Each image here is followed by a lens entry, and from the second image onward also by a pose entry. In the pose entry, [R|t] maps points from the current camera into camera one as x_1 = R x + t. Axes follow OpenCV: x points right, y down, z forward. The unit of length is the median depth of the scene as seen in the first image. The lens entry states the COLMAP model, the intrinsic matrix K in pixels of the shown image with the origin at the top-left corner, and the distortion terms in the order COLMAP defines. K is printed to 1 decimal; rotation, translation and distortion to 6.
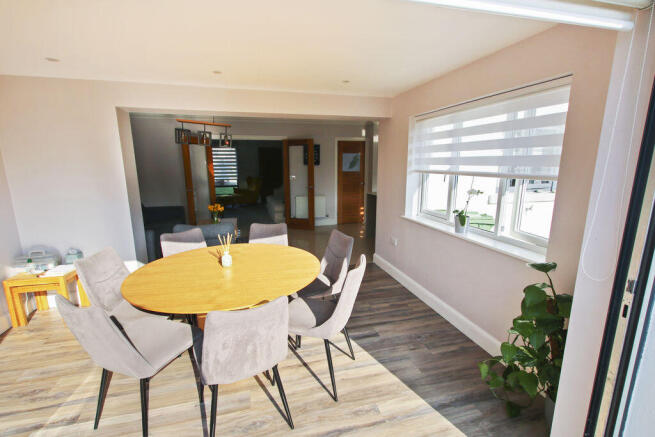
lens RADIAL K [[306.0, 0, 327.9], [0, 306.0, 231.7], [0, 0, 1]] dist [0.000620, 0.000122]
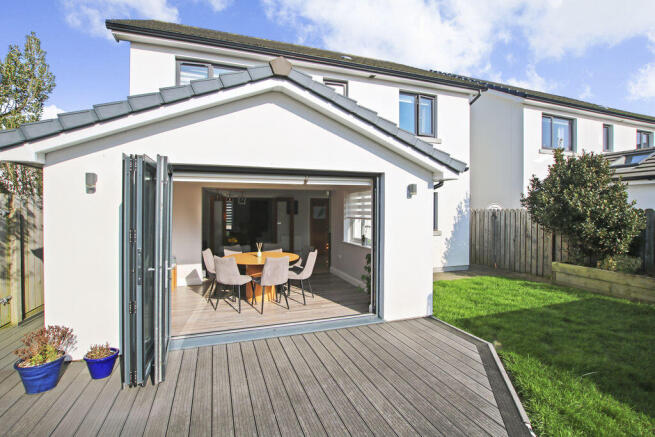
lens RADIAL K [[315.8, 0, 327.5], [0, 315.8, 218.5], [0, 0, 1]] dist [-0.034021, 0.007689]
pose [[0.997236, 0.004873, 0.074134, 0.007191], [0.009959, 0.980073, -0.198388, 0.197035], [-0.073624, 0.198578, 0.977316, -0.921610]]
